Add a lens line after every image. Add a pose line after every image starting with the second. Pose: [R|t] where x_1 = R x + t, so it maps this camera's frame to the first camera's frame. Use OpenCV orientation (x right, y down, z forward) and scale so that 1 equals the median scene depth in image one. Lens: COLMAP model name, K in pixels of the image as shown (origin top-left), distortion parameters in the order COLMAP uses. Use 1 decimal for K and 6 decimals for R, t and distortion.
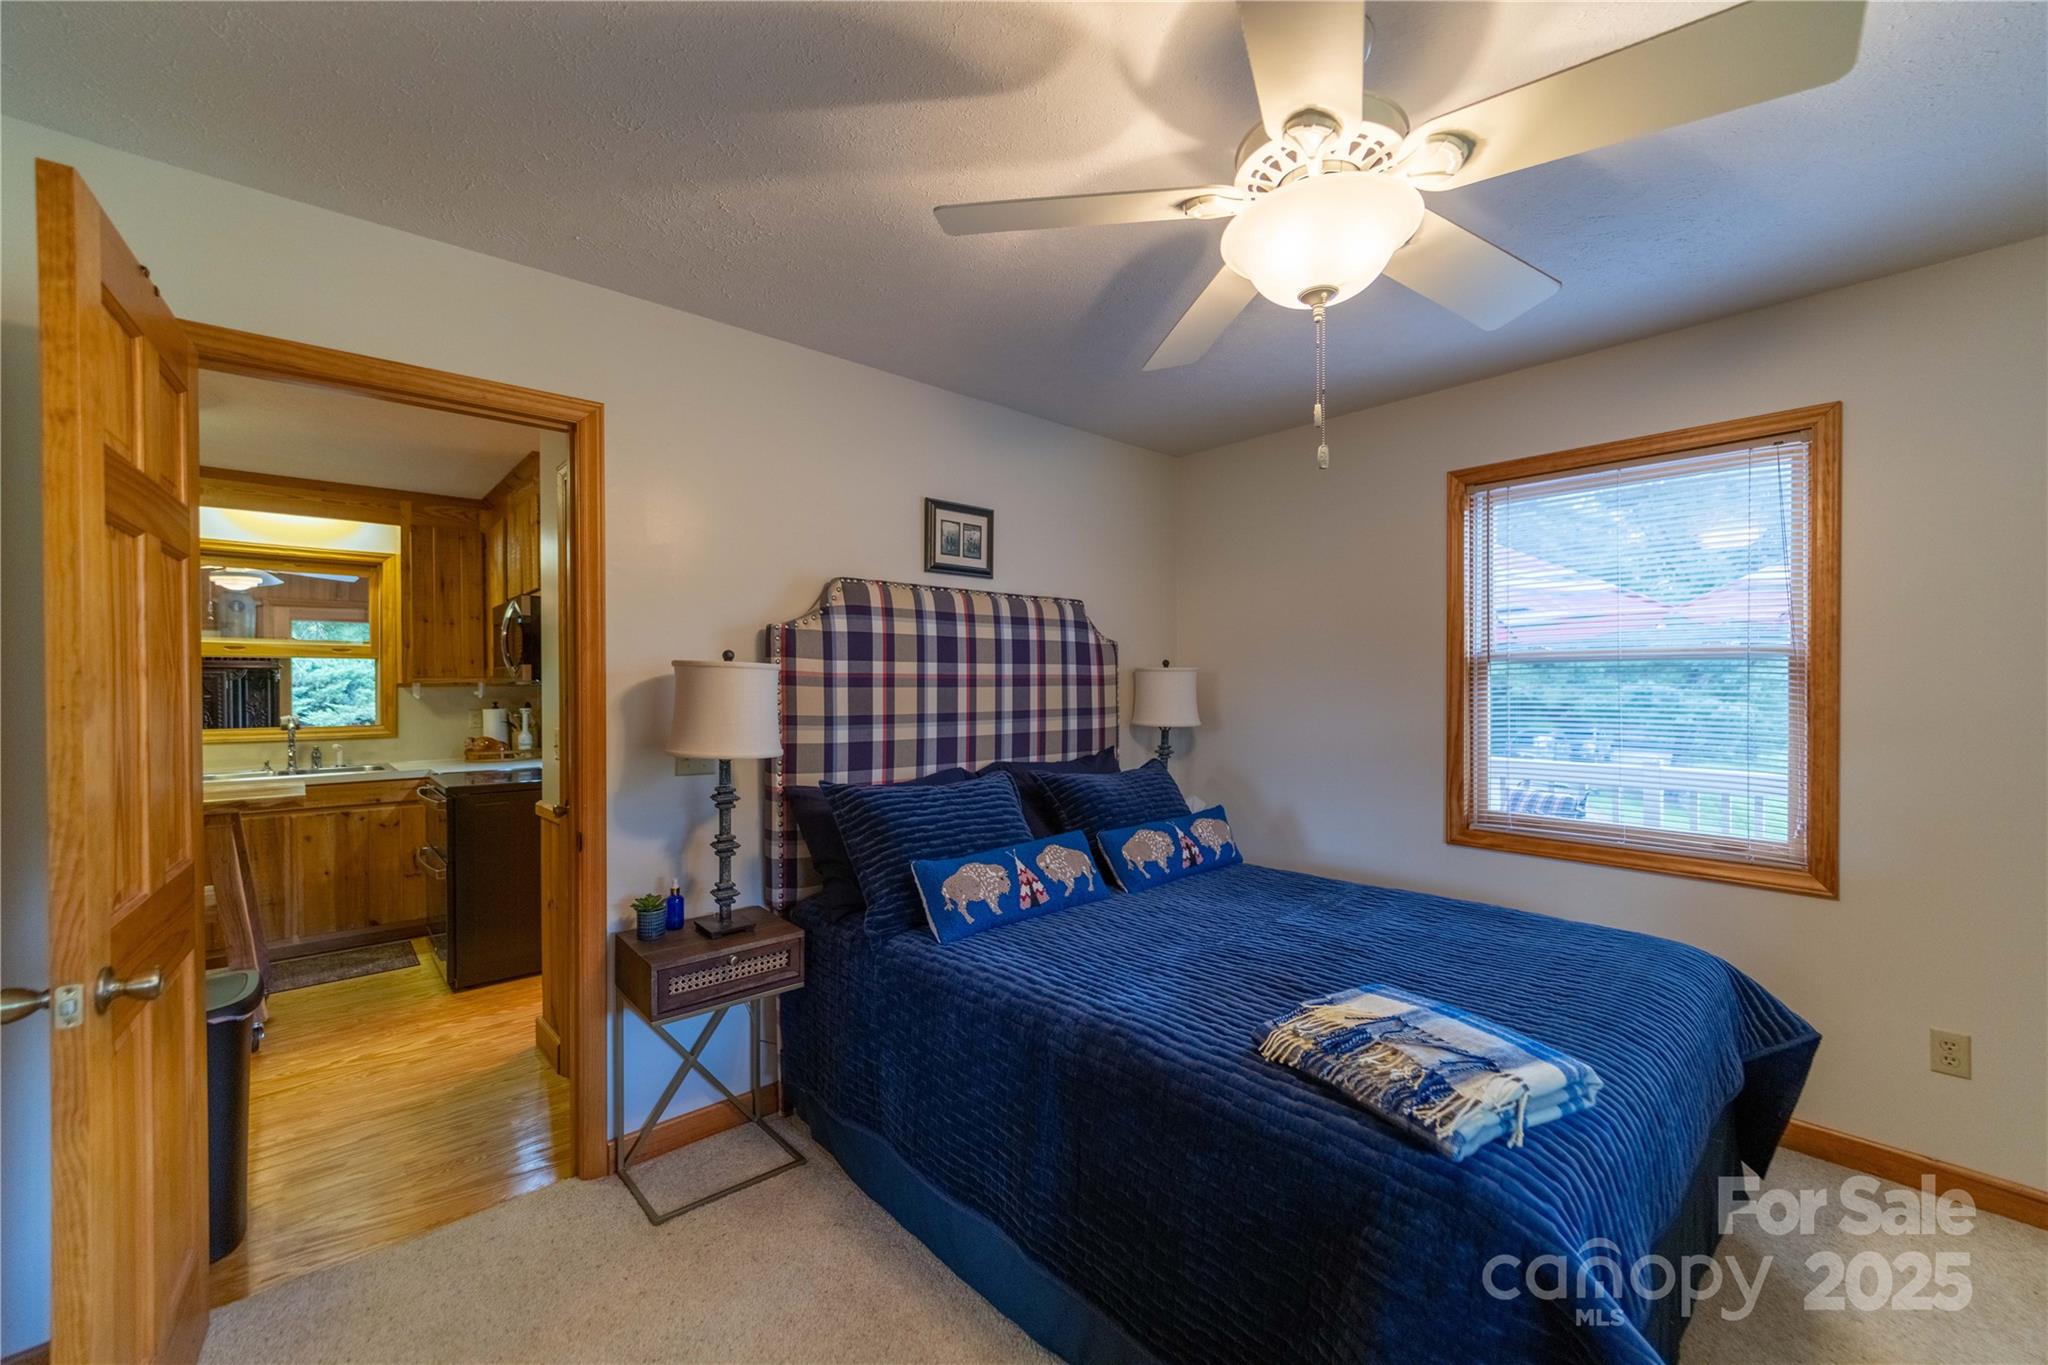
lens RADIAL K [[820.2, 0, 1026.3], [0, 820.2, 687.0], [0, 0, 1]] dist [0.003019, -0.001531]
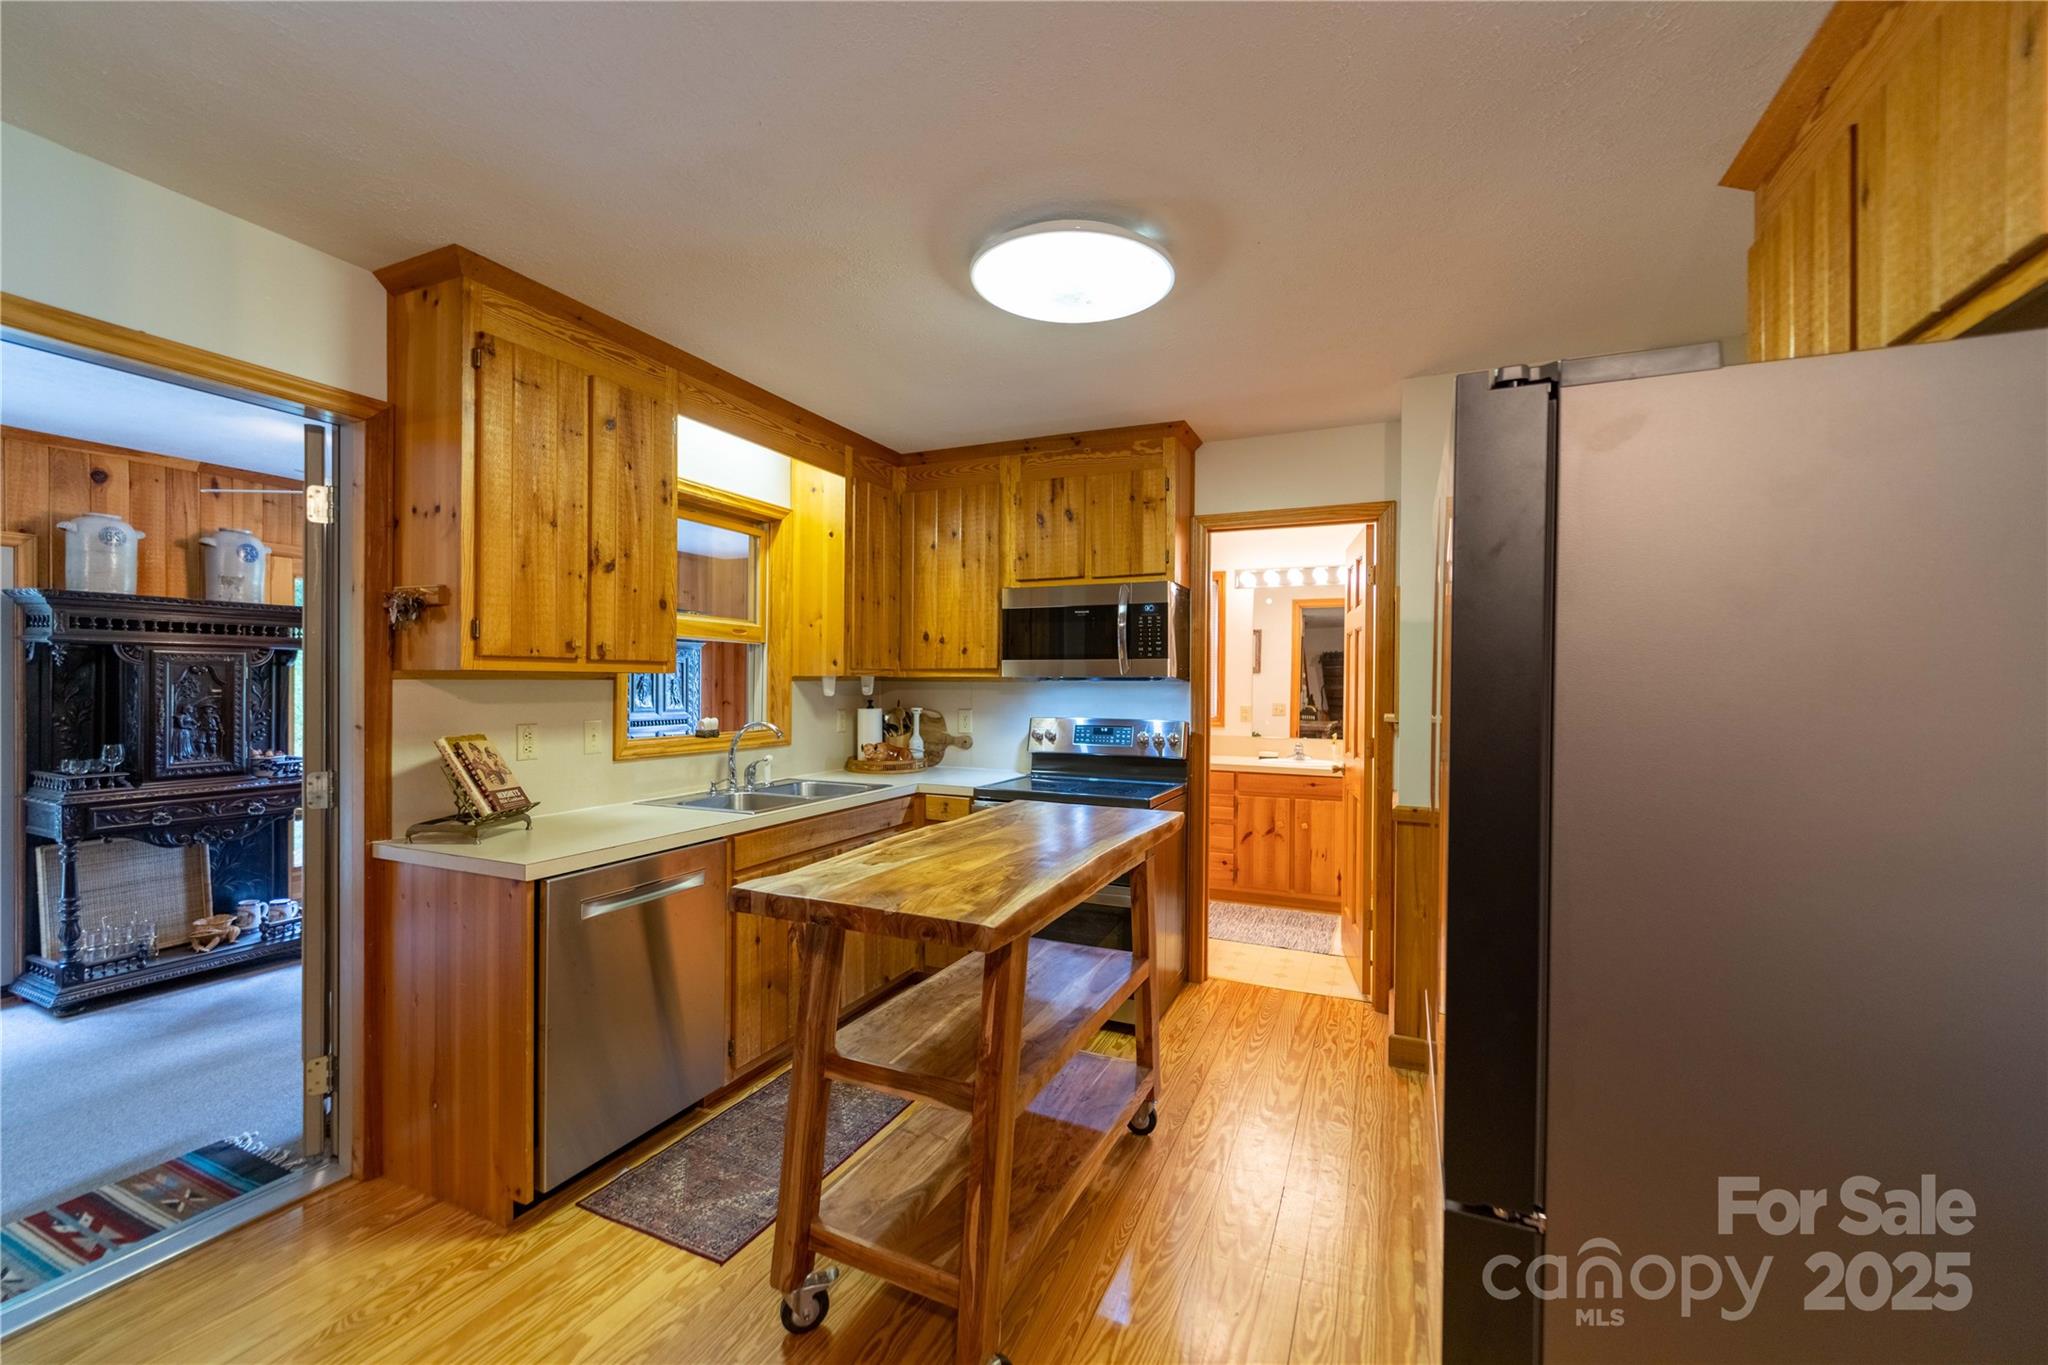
lens RADIAL K [[826.9, 0, 1024.0], [0, 826.9, 682.5], [0, 0, 1]] dist [0.001216, 0.000020]
pose [[0.917206, 0.009749, 0.398294, -0.880315], [-0.007614, 0.999947, -0.006943, 0.005608], [-0.398341, 0.003335, 0.917231, 0.192589]]
